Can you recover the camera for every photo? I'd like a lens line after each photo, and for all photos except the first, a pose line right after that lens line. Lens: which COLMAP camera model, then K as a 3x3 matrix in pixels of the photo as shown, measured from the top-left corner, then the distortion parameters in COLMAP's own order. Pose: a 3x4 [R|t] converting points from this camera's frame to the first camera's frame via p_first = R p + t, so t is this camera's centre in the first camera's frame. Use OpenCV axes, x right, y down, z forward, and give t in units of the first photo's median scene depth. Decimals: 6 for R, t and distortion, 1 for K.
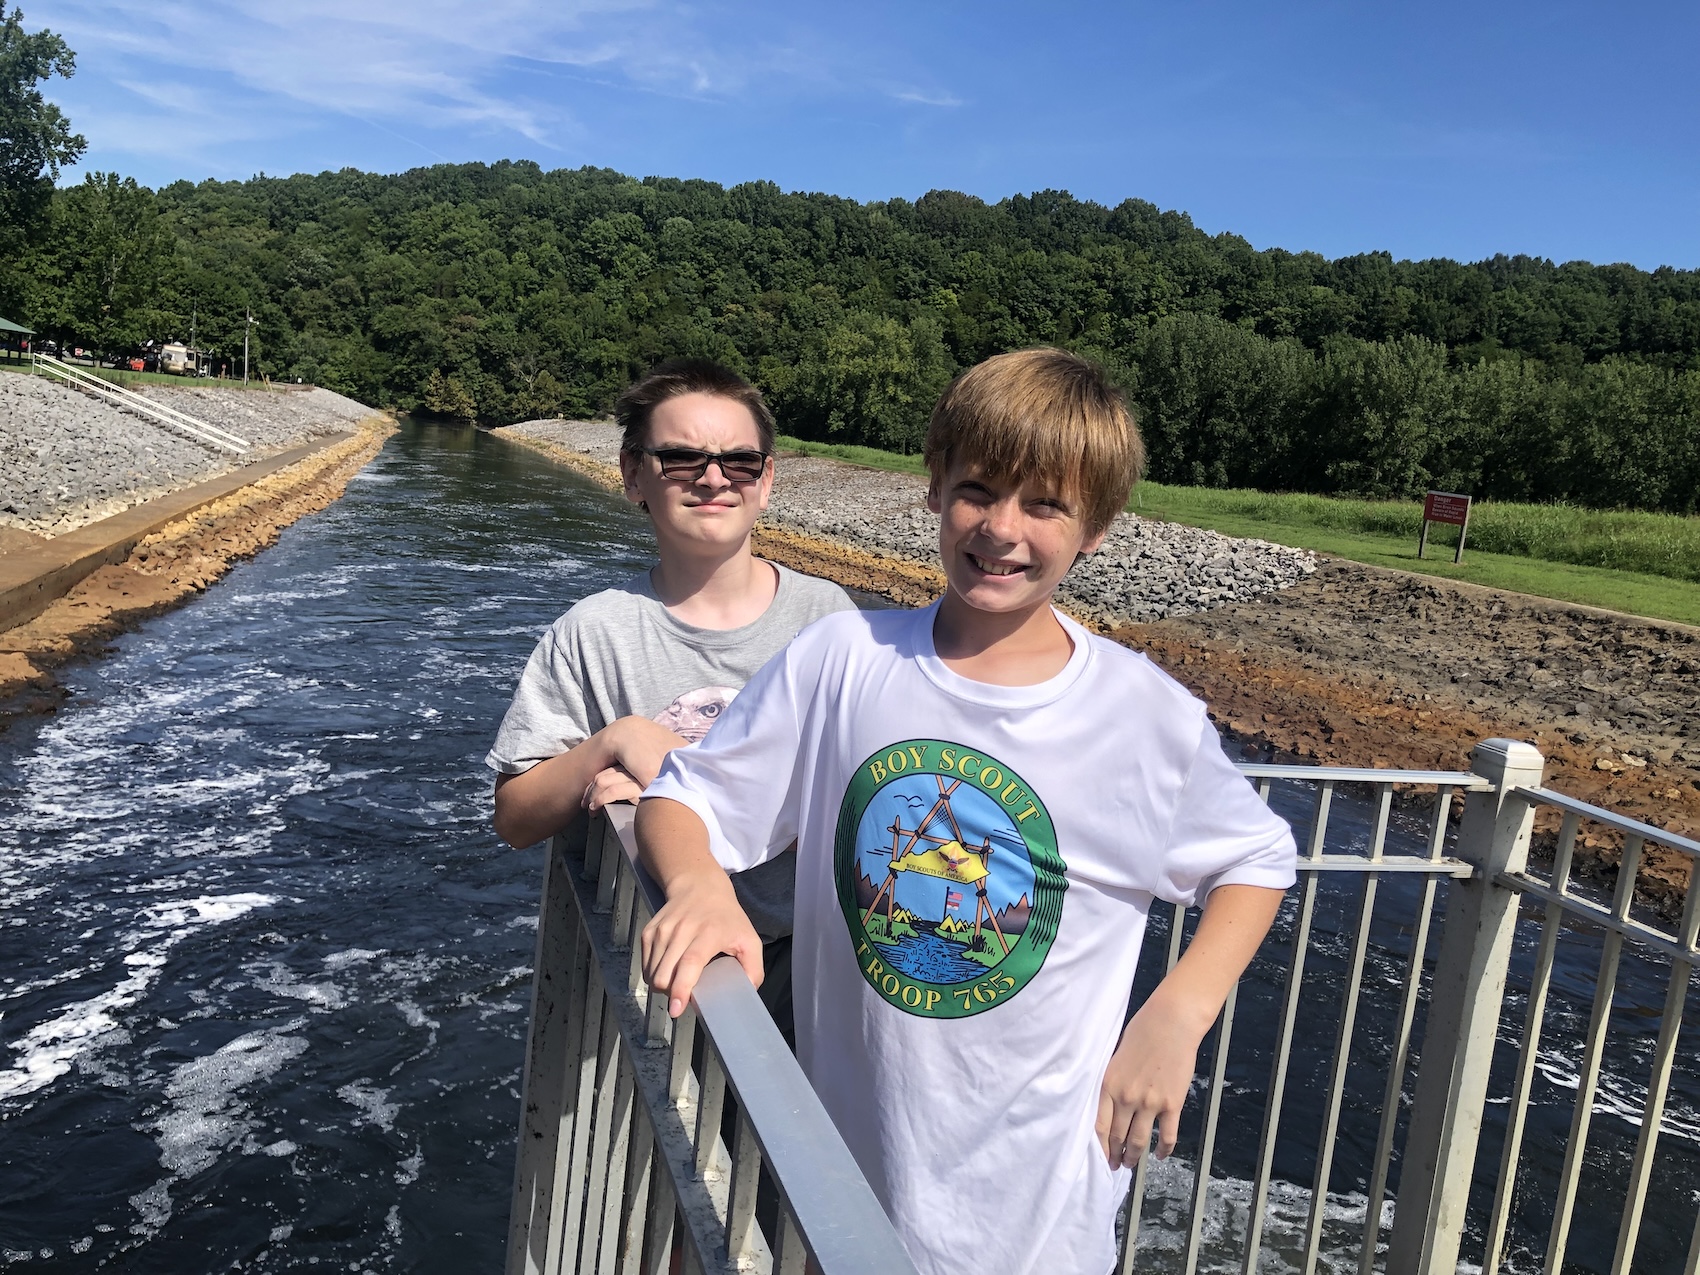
lens RADIAL K [[1406.3, 0, 864.8], [0, 1406.3, 631.1], [0, 0, 1]] dist [0.021571, -0.024254]
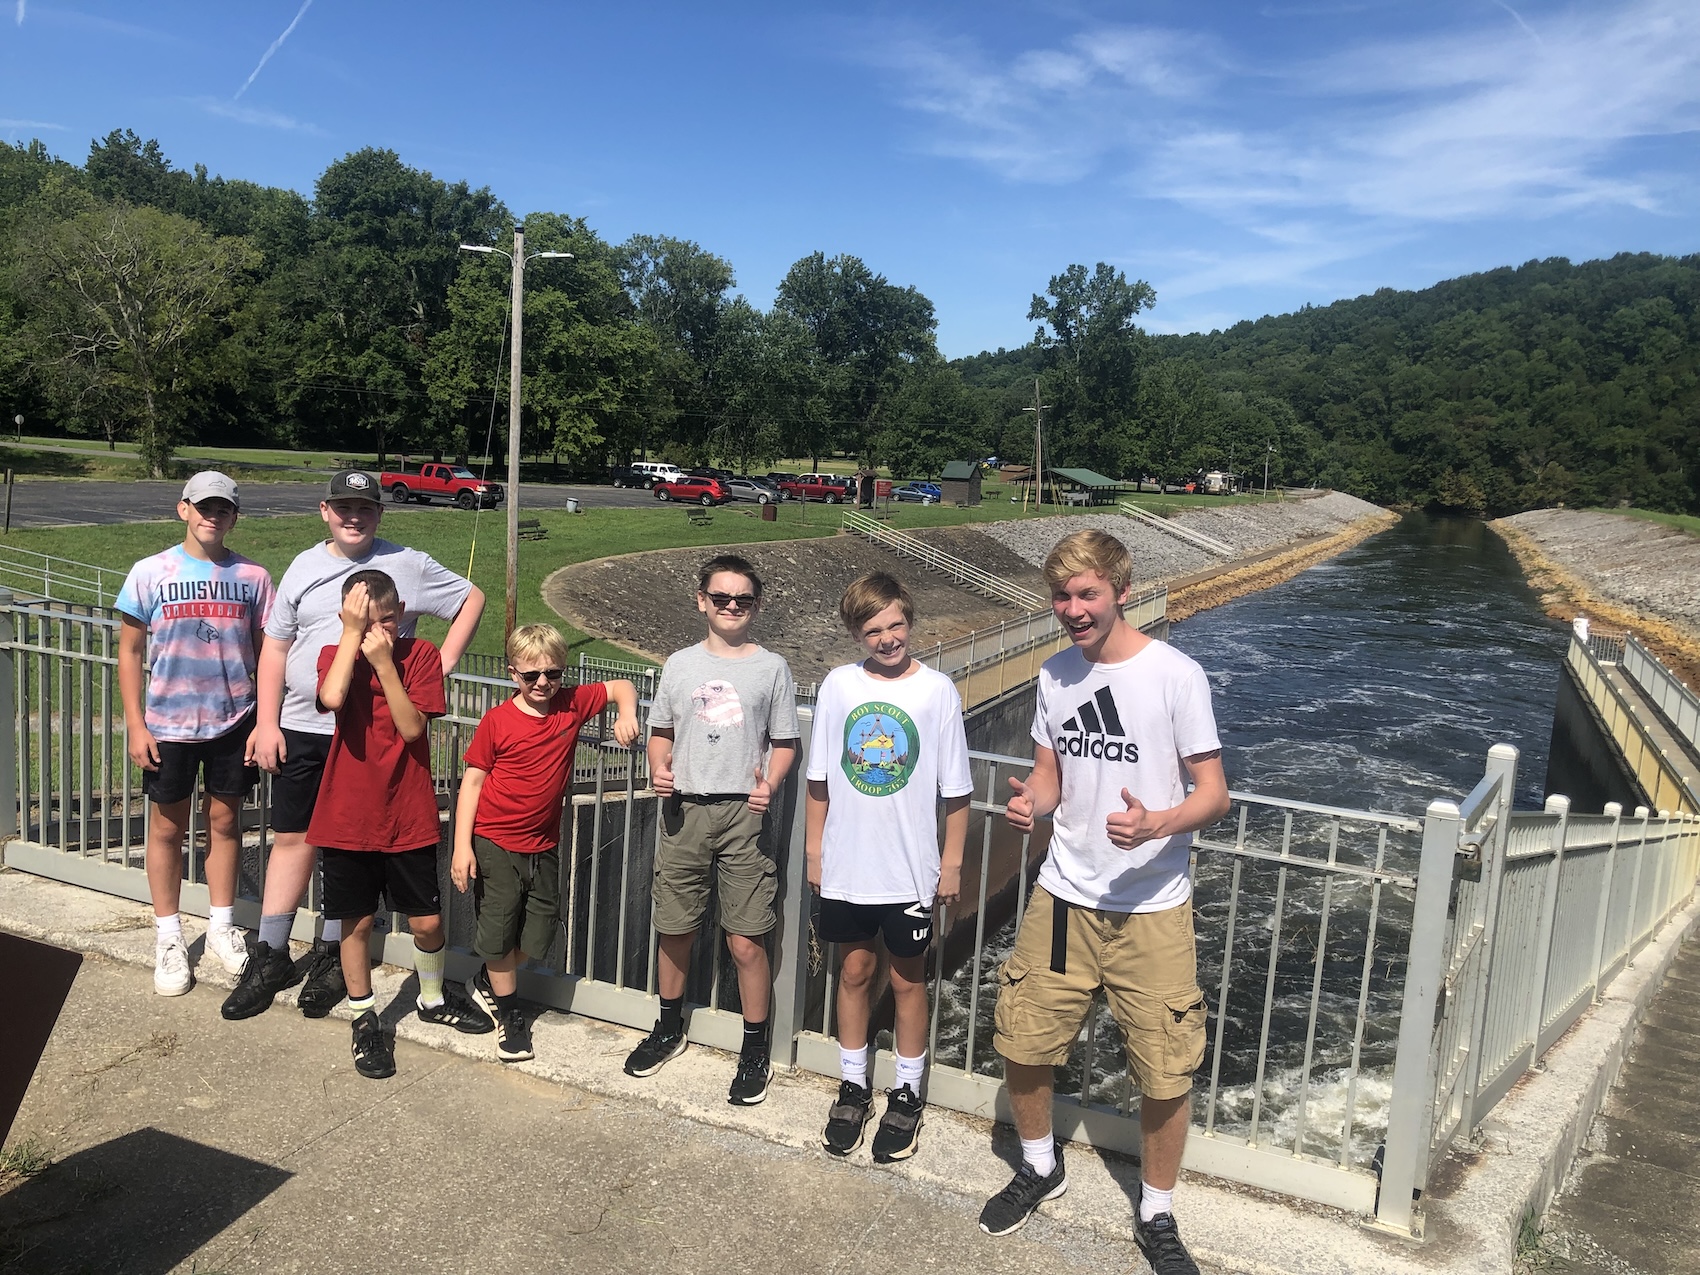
lens RADIAL K [[1400.5, 0, 855.1], [0, 1400.5, 633.1], [0, 0, 1]] dist [0.012027, 0.006414]
pose [[0.753317, 0.014062, -0.657507, 0.070426], [-0.054078, 0.997710, -0.040621, 0.012541], [0.655430, 0.066157, 0.752353, -0.116796]]
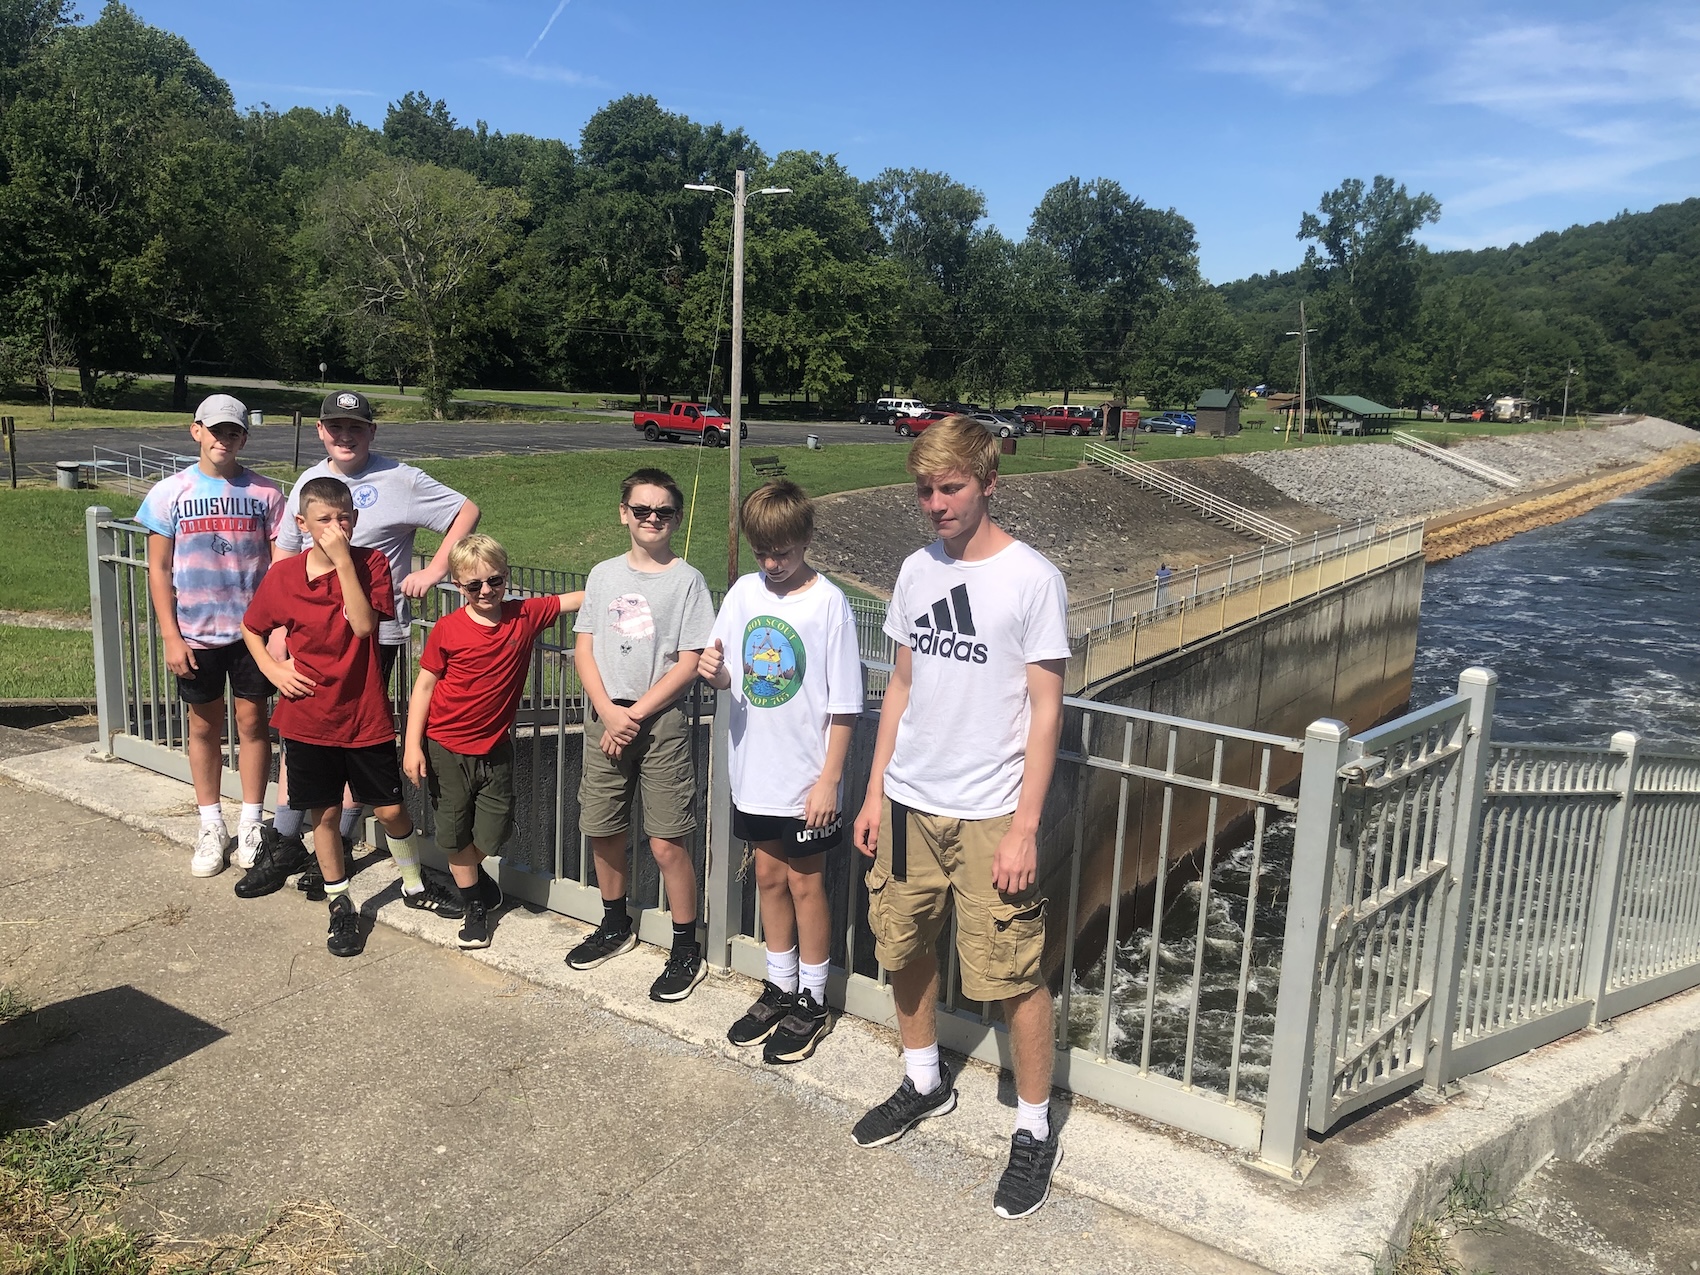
lens RADIAL K [[1405.7, 0, 852.6], [0, 1405.7, 613.4], [0, 0, 1]] dist [0.001711, 0.030807]
pose [[0.619605, 0.043457, -0.783710, 0.072506], [-0.067010, 0.997750, 0.002347, 0.012576], [0.782048, 0.051062, 0.621123, -0.114658]]
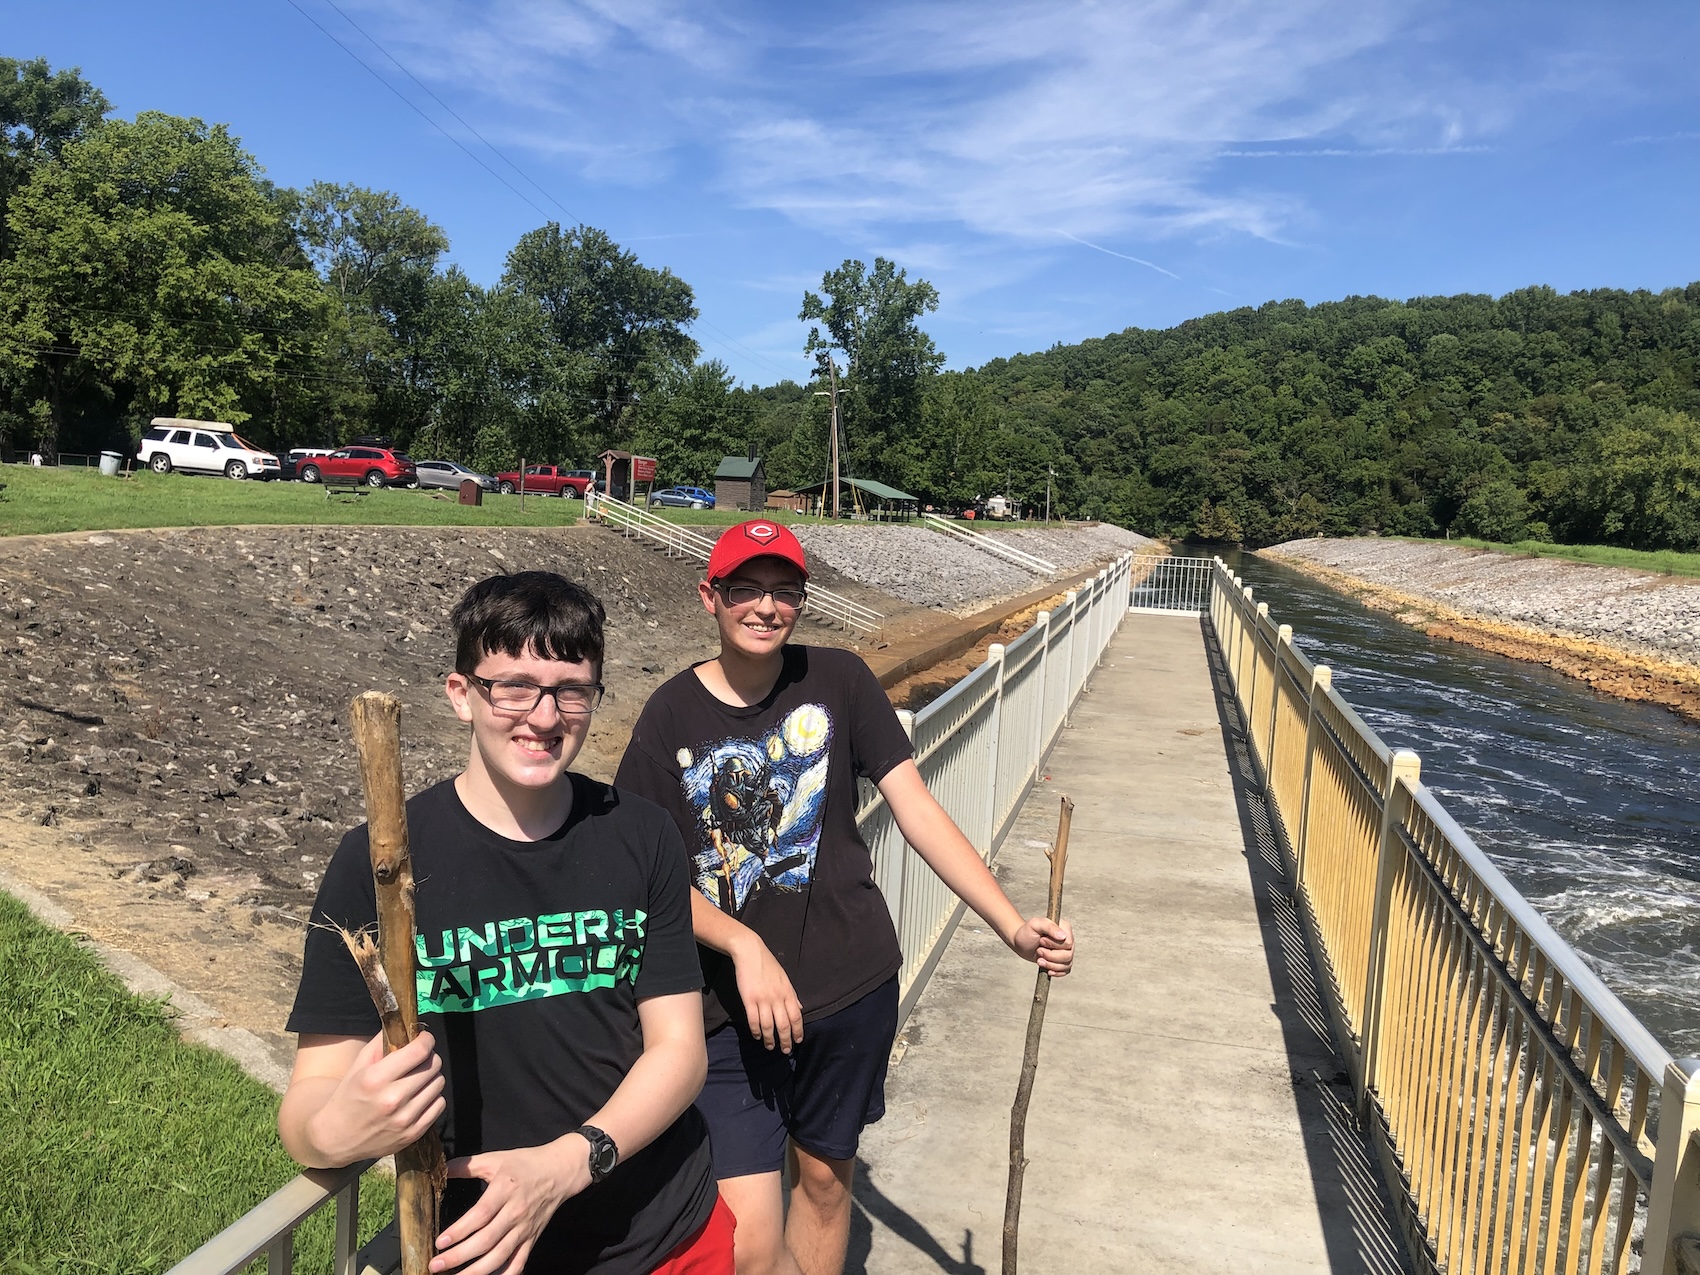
lens RADIAL K [[1403.4, 0, 868.1], [0, 1403.4, 617.9], [0, 0, 1]] dist [0.009777, 0.009463]
pose [[0.860499, -0.026187, -0.508778, 0.023923], [-0.022791, 0.995699, -0.089795, 0.010512], [0.508942, 0.088864, 0.856202, -0.062934]]
